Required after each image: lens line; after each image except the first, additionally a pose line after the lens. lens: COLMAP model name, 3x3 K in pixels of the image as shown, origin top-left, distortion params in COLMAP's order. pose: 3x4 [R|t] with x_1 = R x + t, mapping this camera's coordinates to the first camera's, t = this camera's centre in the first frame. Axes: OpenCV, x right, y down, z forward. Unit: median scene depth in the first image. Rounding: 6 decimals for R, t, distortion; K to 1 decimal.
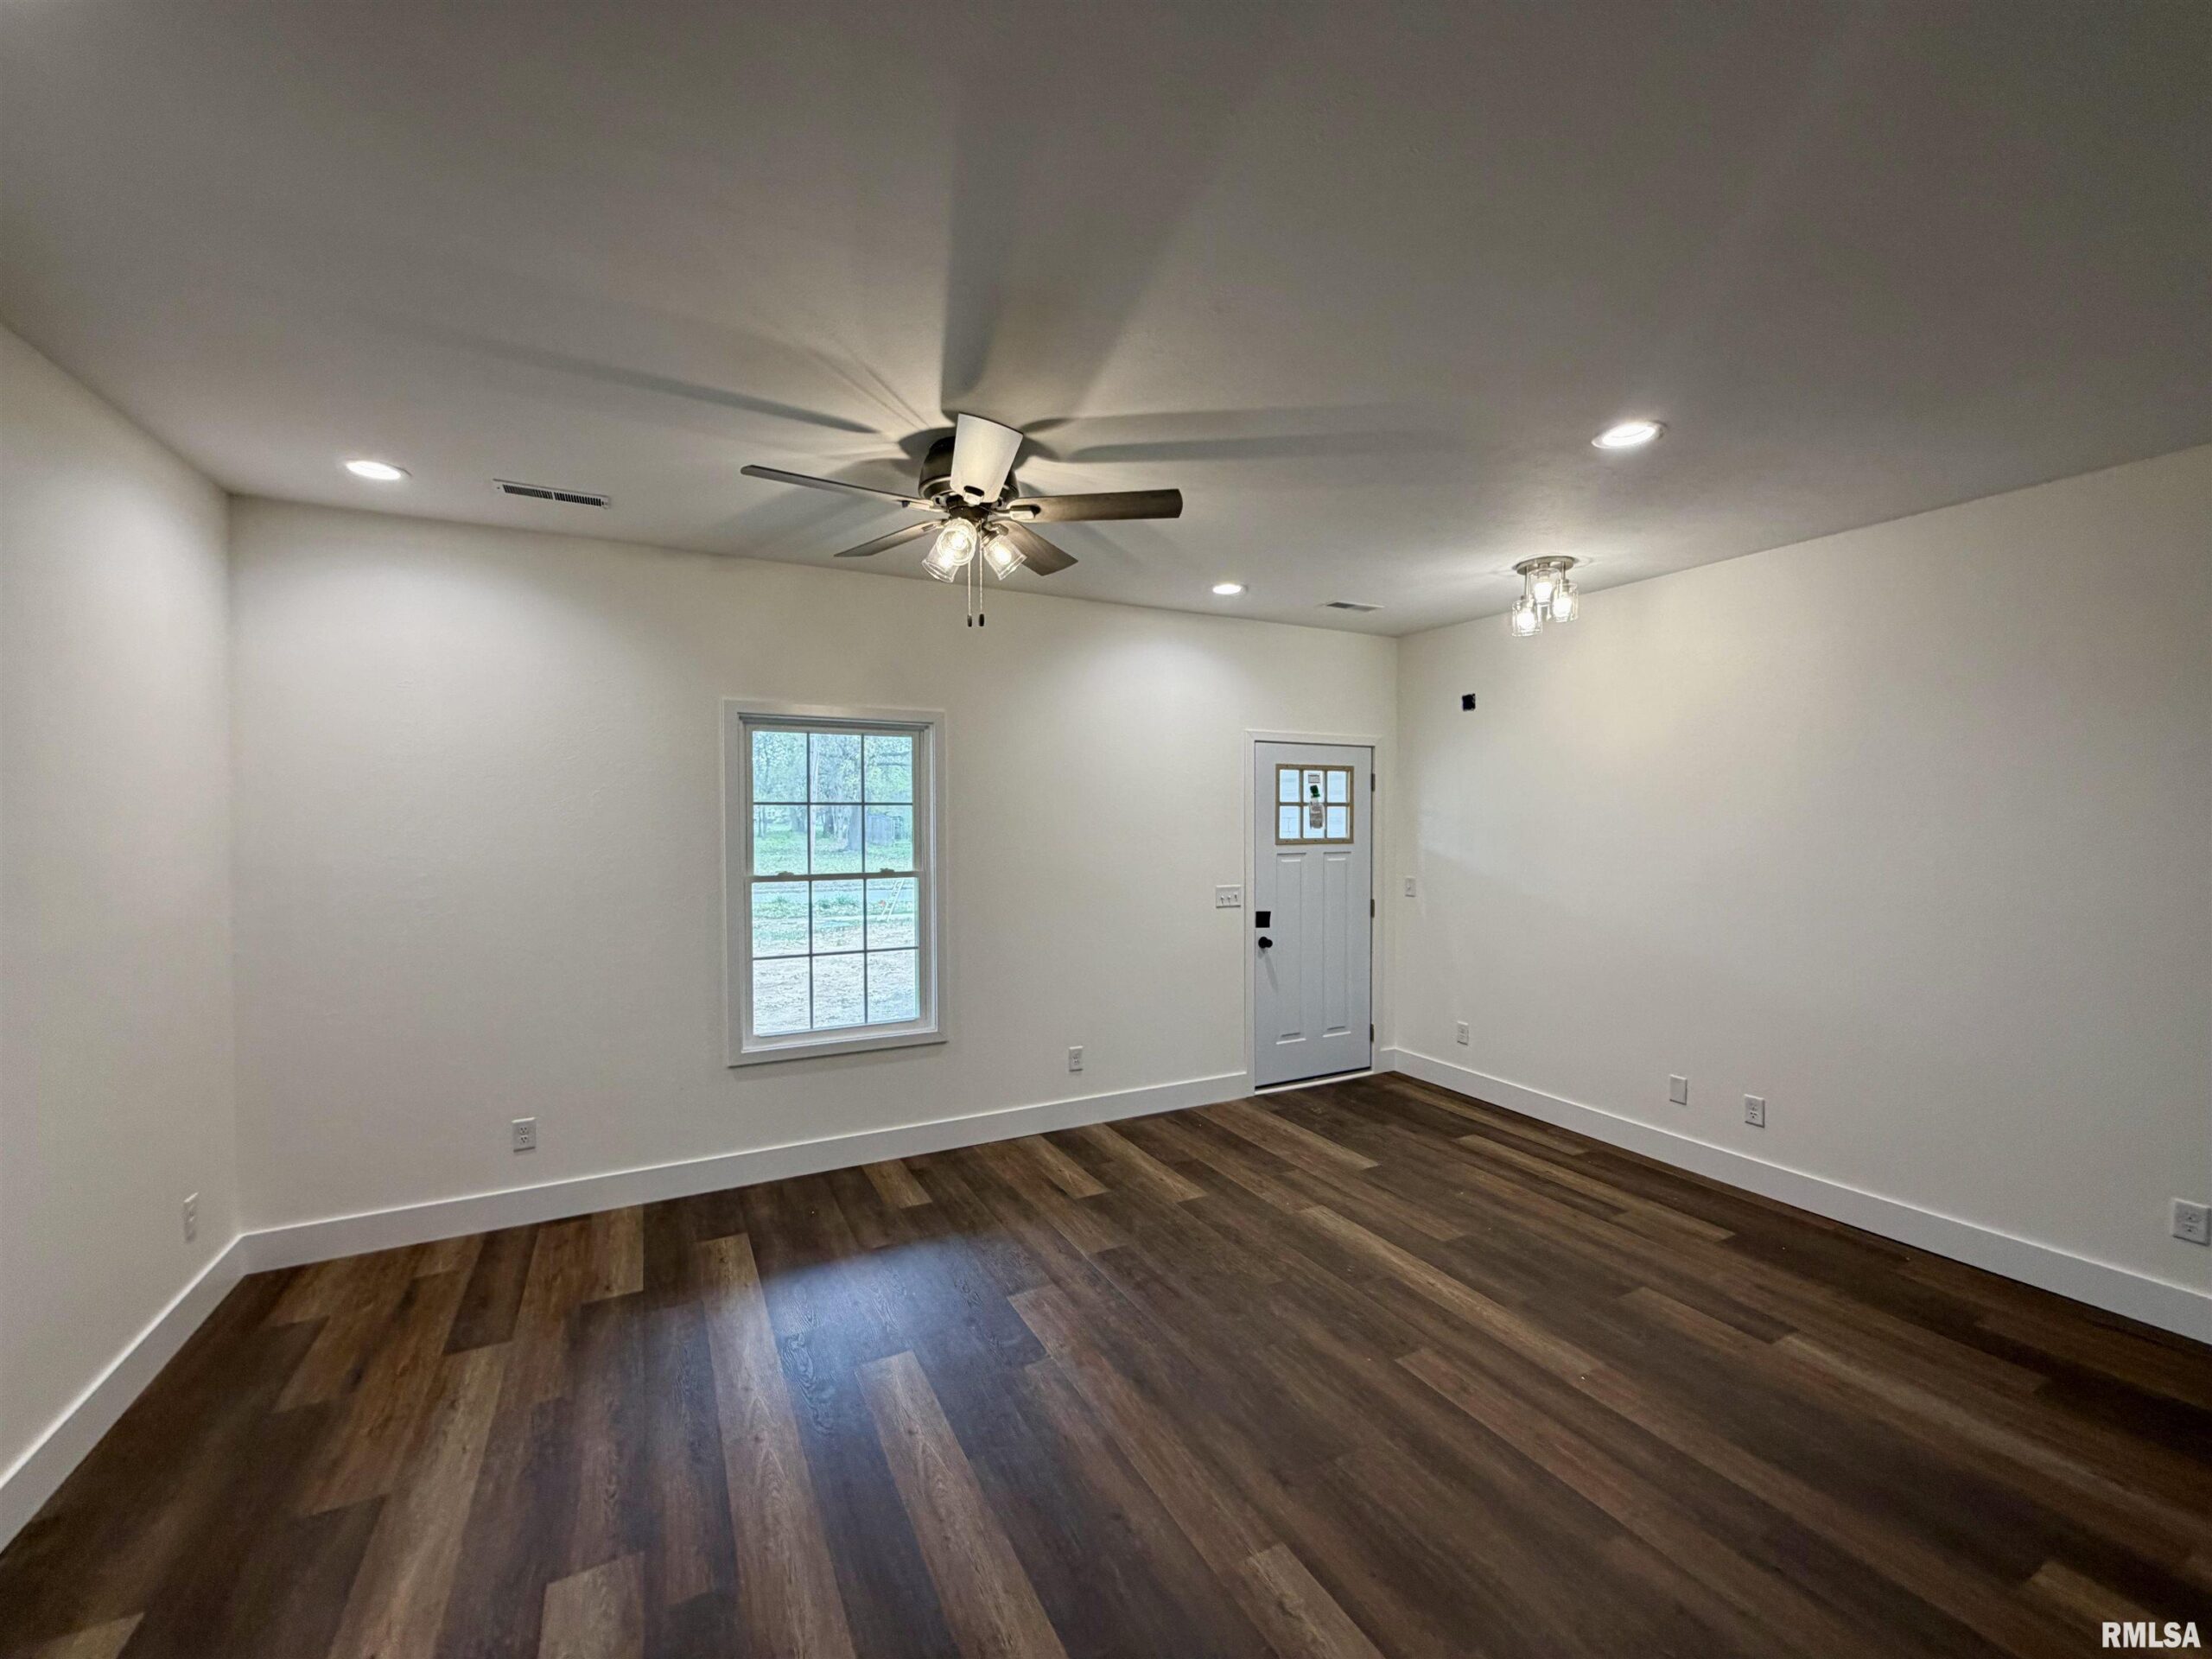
lens RADIAL K [[880.9, 0, 1100.6], [0, 880.9, 833.8], [0, 0, 1]] dist [-0.000671, 0.000272]
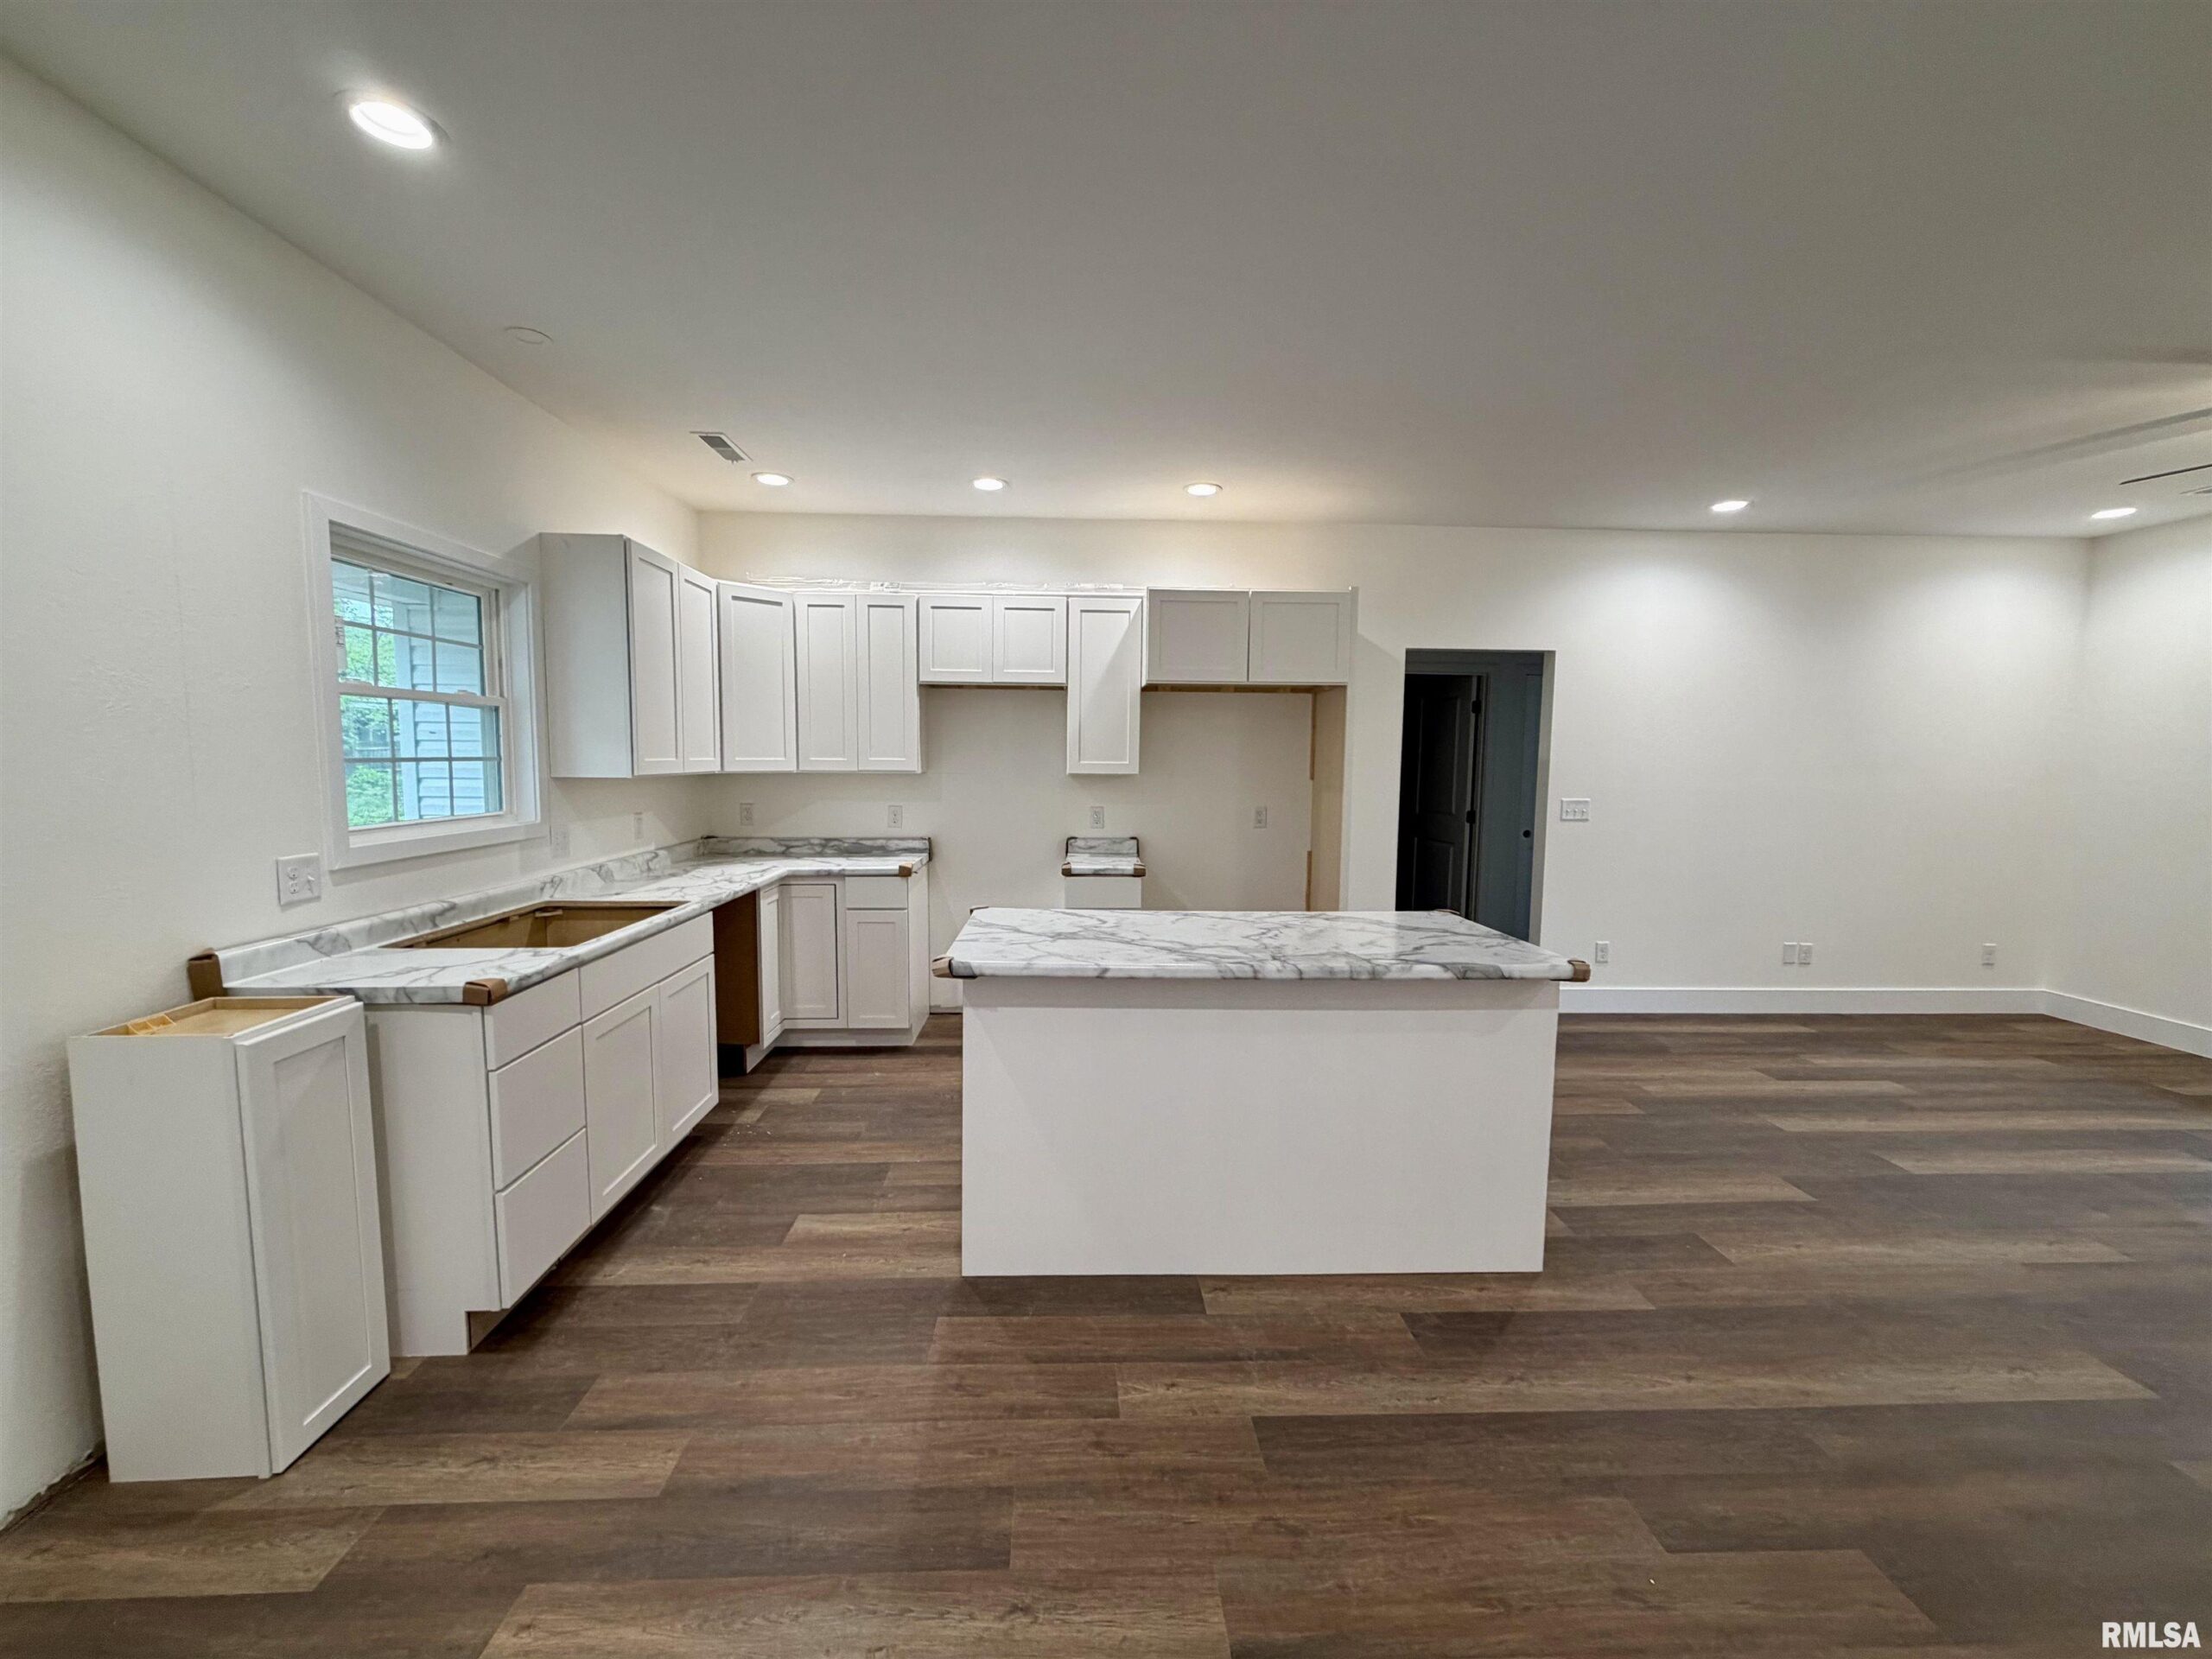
lens RADIAL K [[880.9, 0, 1101.0], [0, 880.9, 832.7], [0, 0, 1]] dist [-0.000671, 0.000272]
pose [[-0.424412, 0.078399, -0.902069, 0.996849], [-0.027790, 0.994647, 0.099520, 0.032063], [0.905043, 0.067306, -0.419961, 0.044850]]
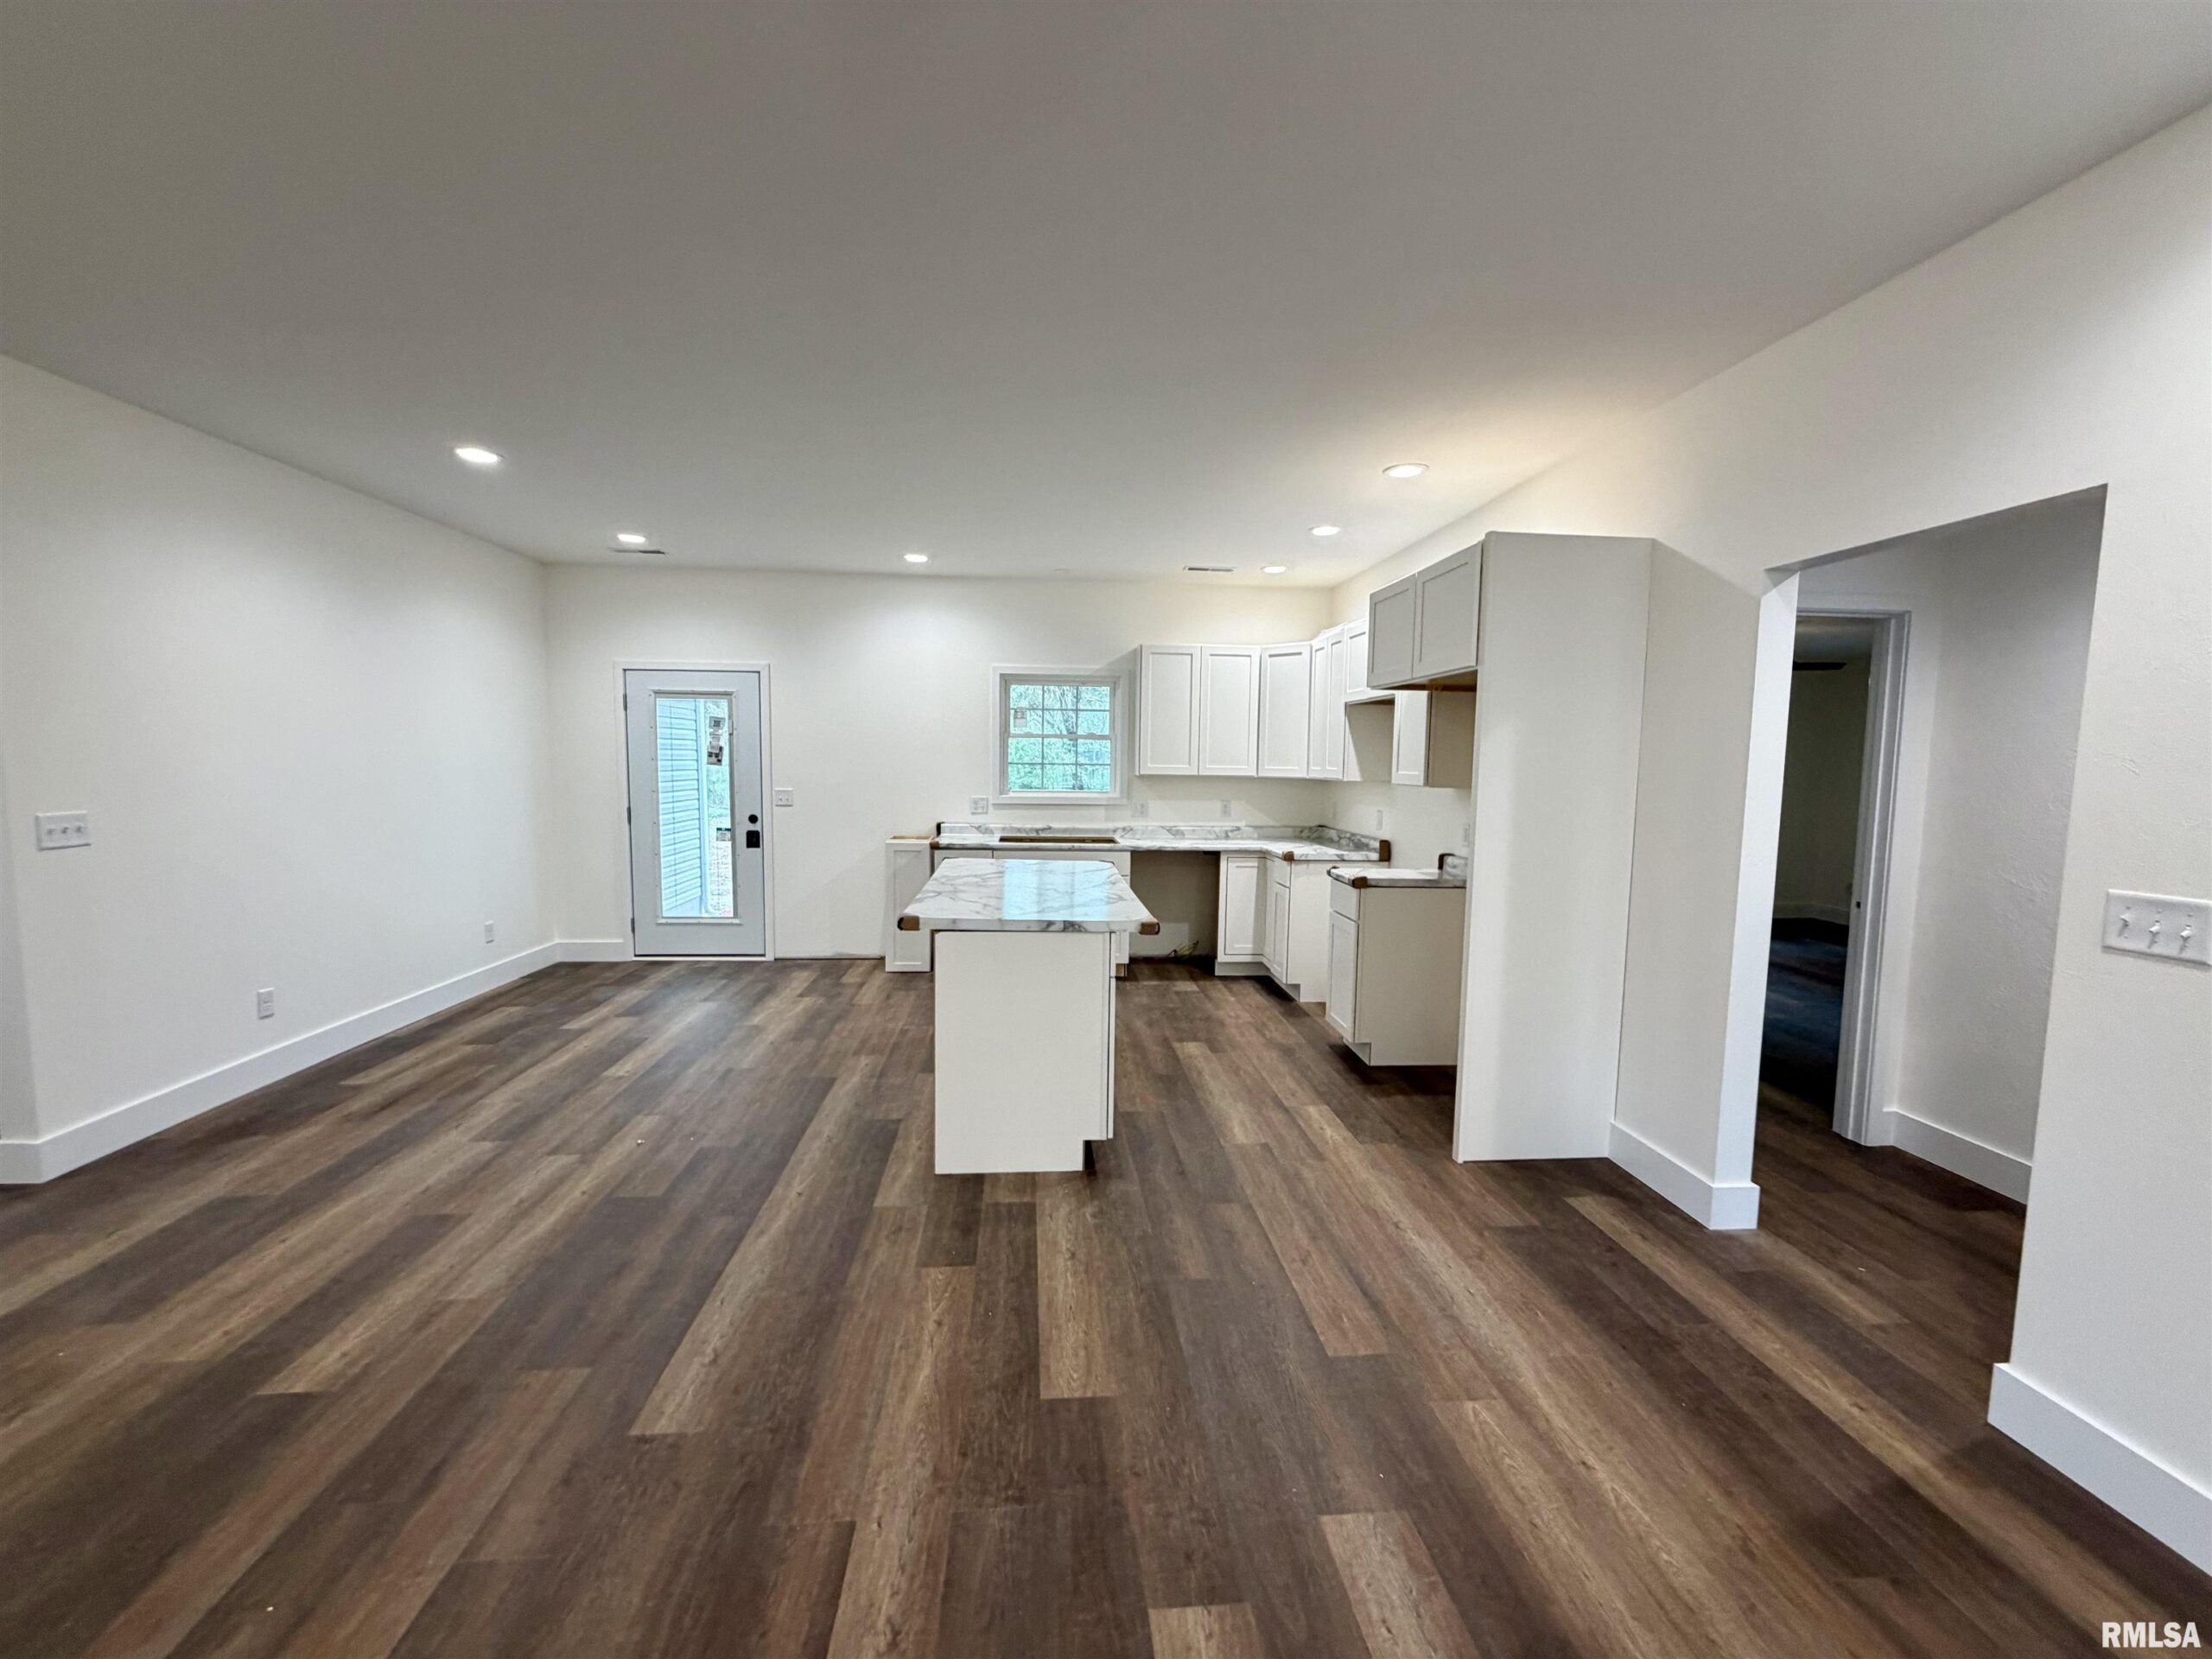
lens RADIAL K [[880.9, 0, 1099.2], [0, 880.9, 832.8], [0, 0, 1]] dist [-0.000671, 0.000272]
pose [[-0.921884, -0.044334, 0.384920, -0.115137], [-0.004458, 0.994580, 0.103876, 0.016883], [-0.387440, 0.094045, -0.917086, 0.724415]]
